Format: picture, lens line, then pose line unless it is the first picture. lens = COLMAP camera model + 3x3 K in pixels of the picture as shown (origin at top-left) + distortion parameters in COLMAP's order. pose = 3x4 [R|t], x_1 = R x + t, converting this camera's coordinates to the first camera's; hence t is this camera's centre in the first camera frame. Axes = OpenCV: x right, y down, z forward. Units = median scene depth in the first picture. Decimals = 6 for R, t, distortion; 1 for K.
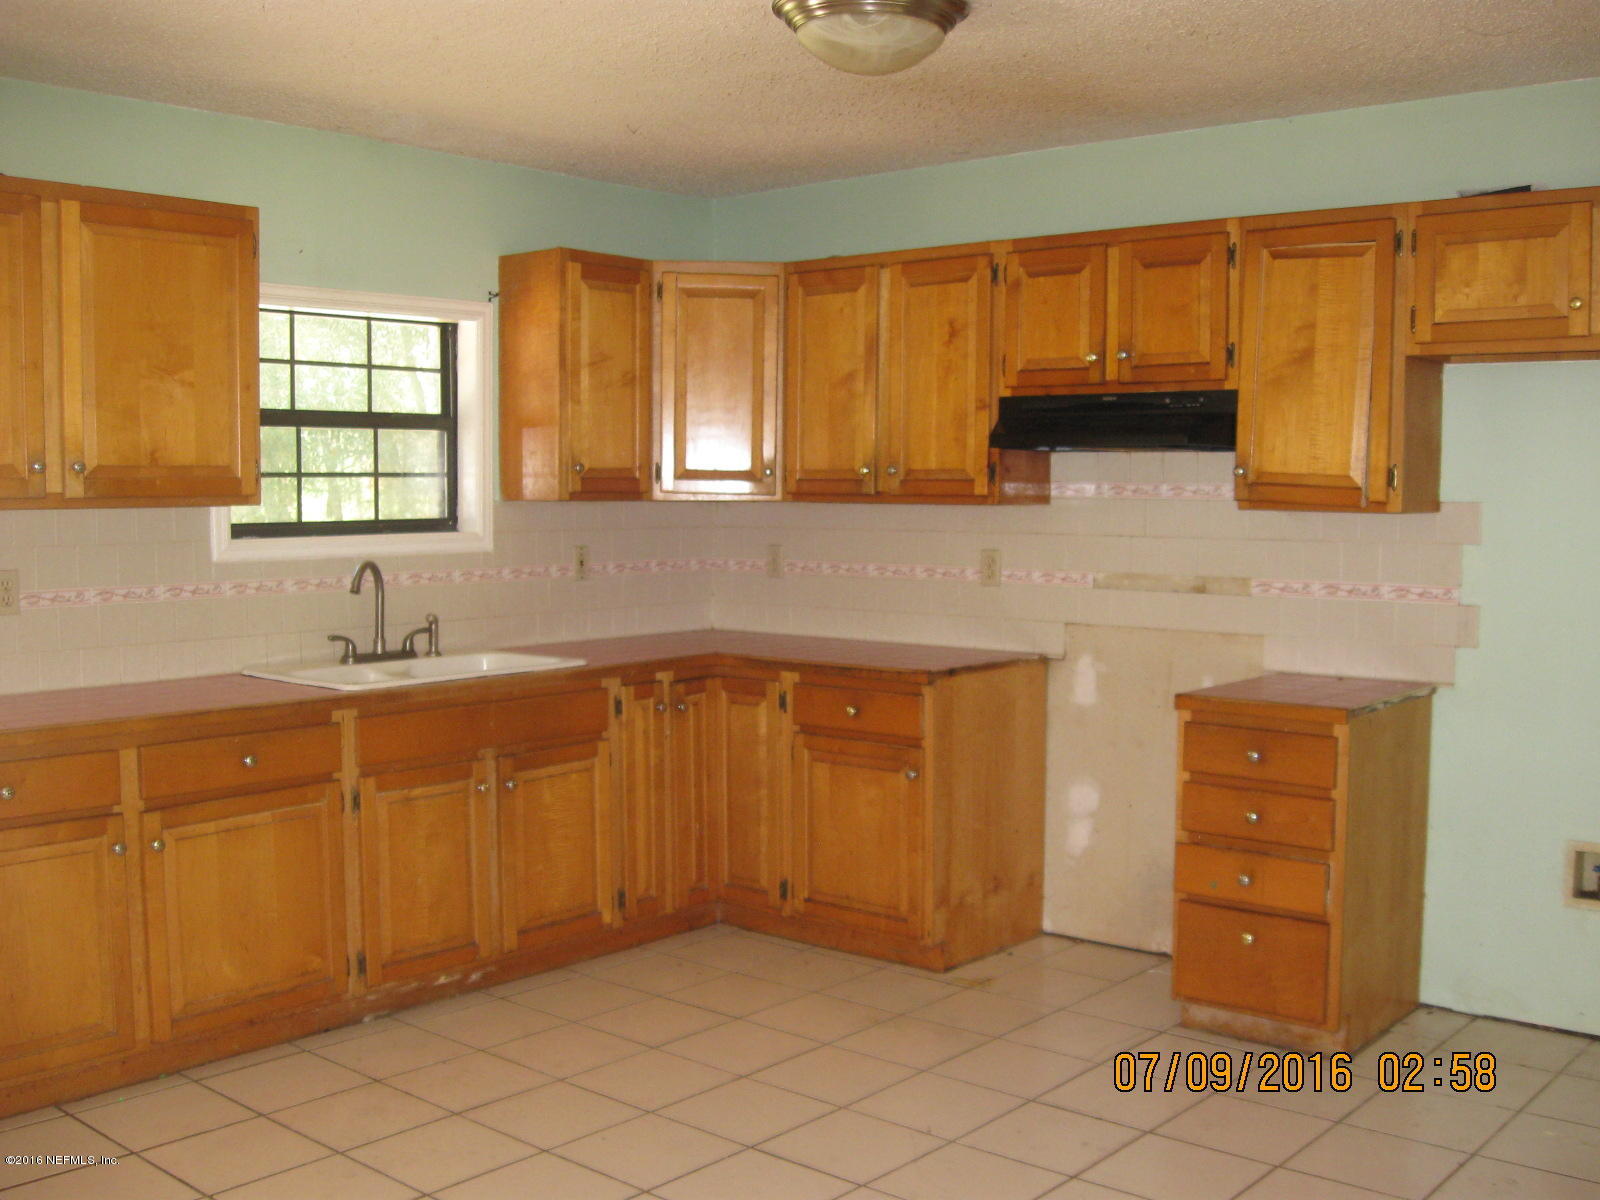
lens RADIAL K [[1615.1, 0, 796.5], [0, 1615.1, 606.5], [0, 0, 1]] dist [-0.146583, 0.000000]
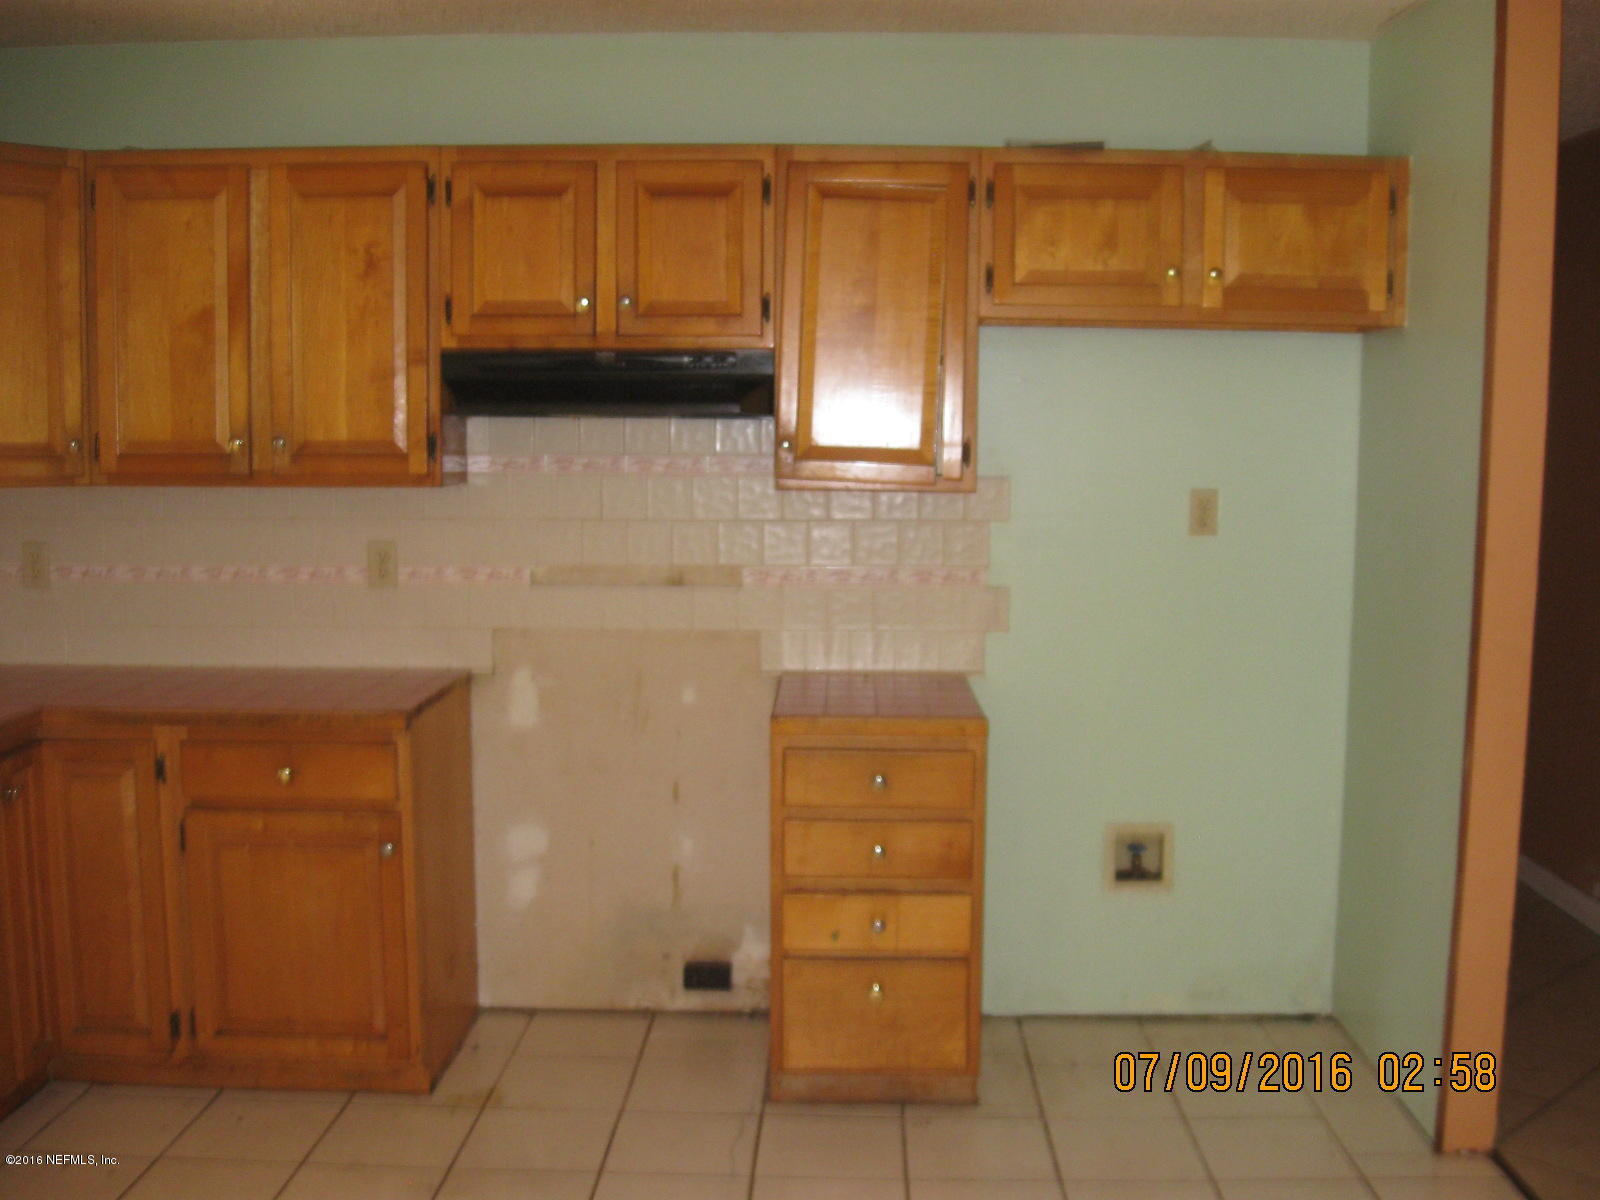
lens RADIAL K [[1615.1, 0, 804.5], [0, 1615.1, 592.3], [0, 0, 1]] dist [-0.146583, 0.000000]
pose [[0.770579, -0.059364, 0.634574, -0.232448], [0.042750, 0.998225, 0.041471, -0.036714], [-0.635910, -0.004828, 0.771748, 0.288380]]
